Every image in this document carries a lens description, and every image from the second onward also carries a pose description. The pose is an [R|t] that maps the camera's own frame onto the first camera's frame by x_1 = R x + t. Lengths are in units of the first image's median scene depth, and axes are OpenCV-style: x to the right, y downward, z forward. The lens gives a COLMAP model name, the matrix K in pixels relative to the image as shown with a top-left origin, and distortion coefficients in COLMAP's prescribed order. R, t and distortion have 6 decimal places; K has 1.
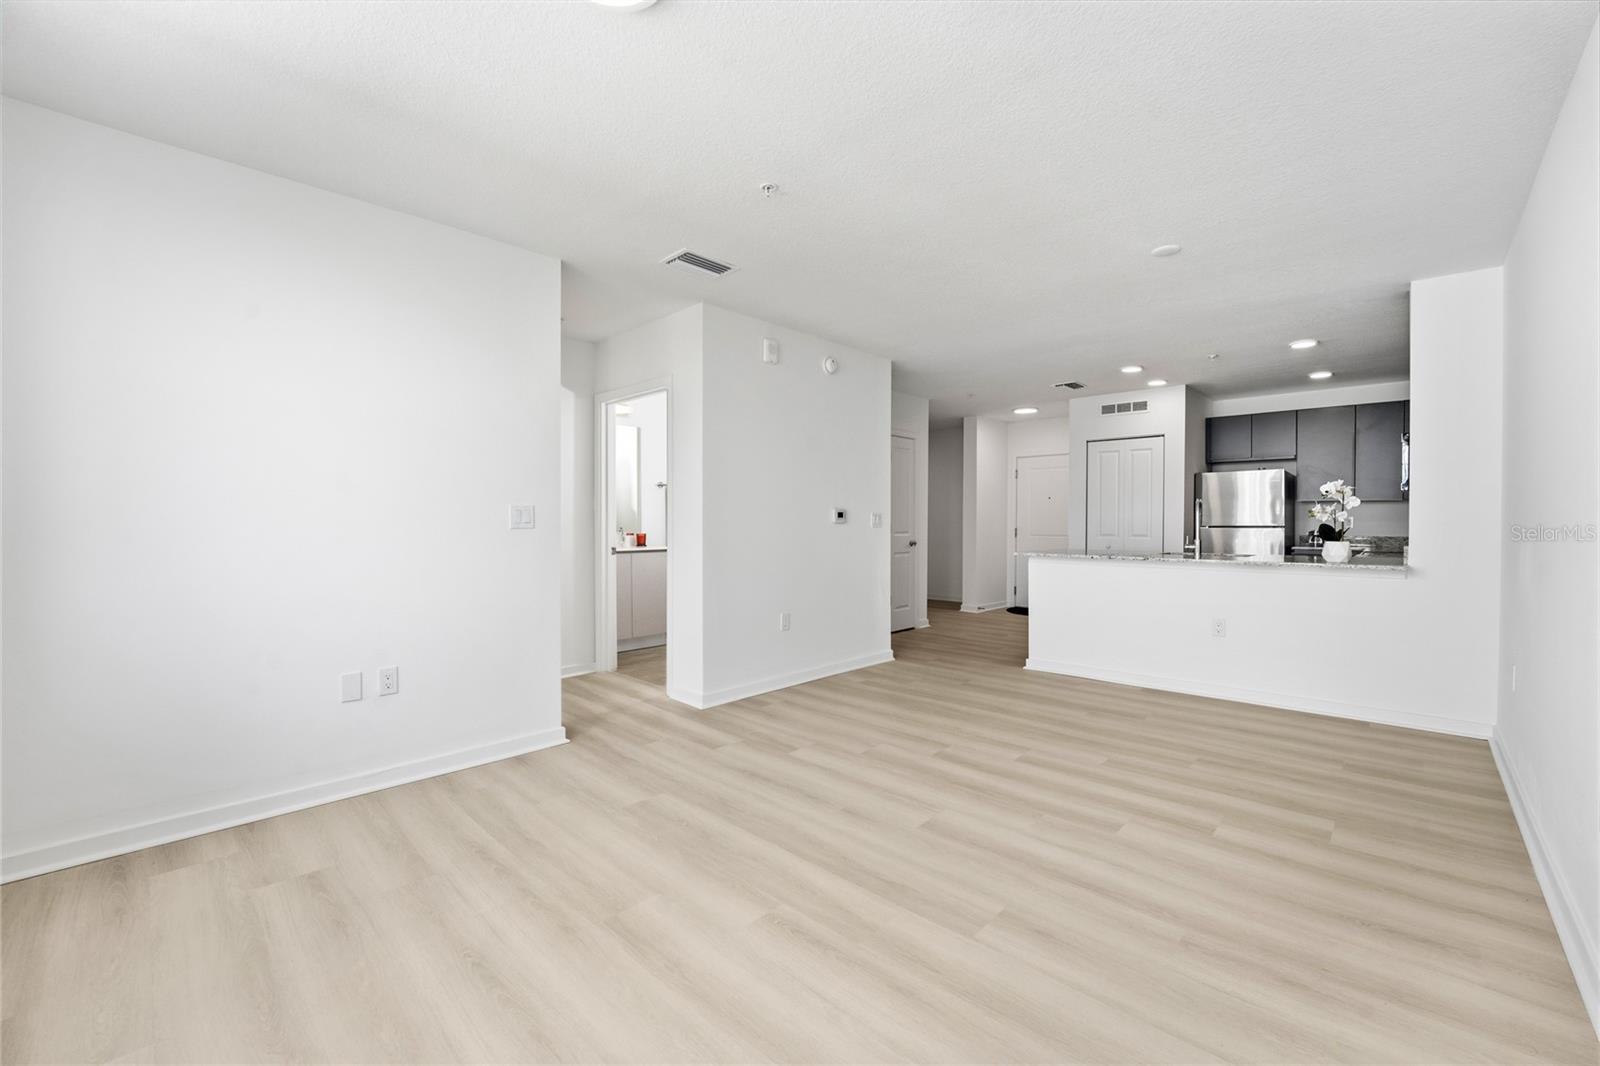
lens RADIAL K [[656.4, 0, 799.6], [0, 656.4, 528.4], [0, 0, 1]] dist [-0.010918, -0.000340]
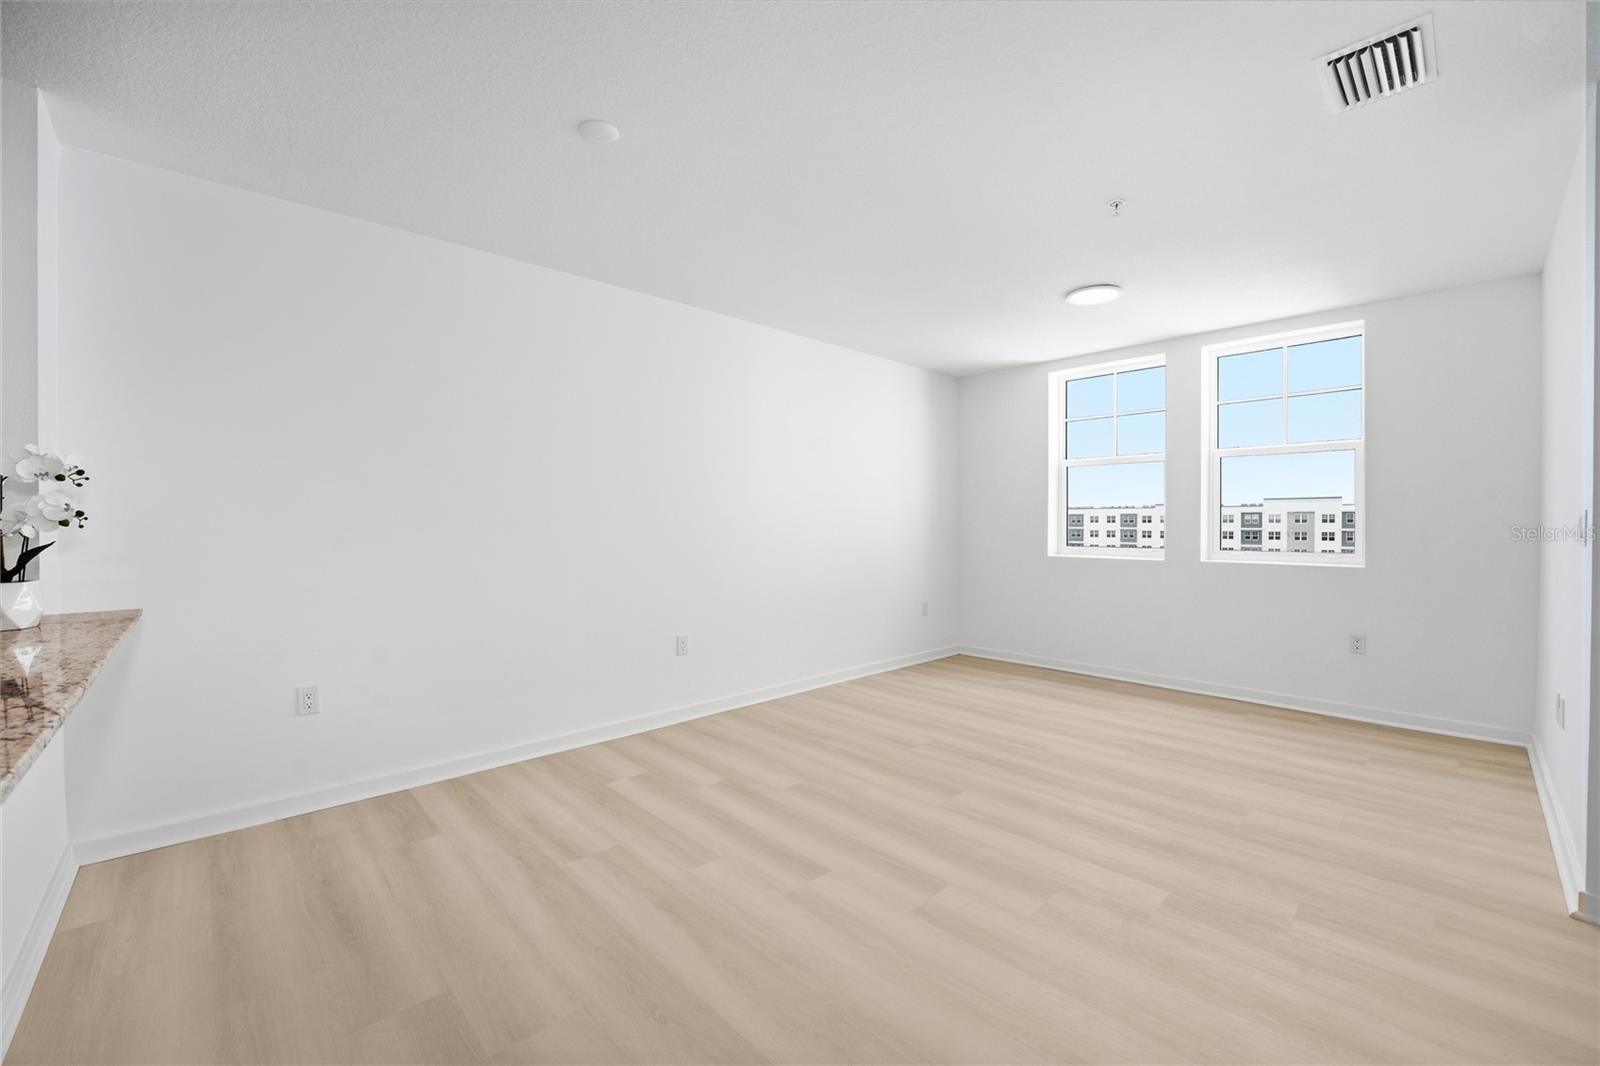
lens RADIAL K [[656.4, 0, 801.5], [0, 656.4, 521.6], [0, 0, 1]] dist [-0.010918, -0.000340]
pose [[-0.998774, -0.005984, 0.049141, 0.378470], [-0.004762, 0.999677, 0.024955, -0.049682], [-0.049275, 0.024691, -0.998480, 1.981254]]
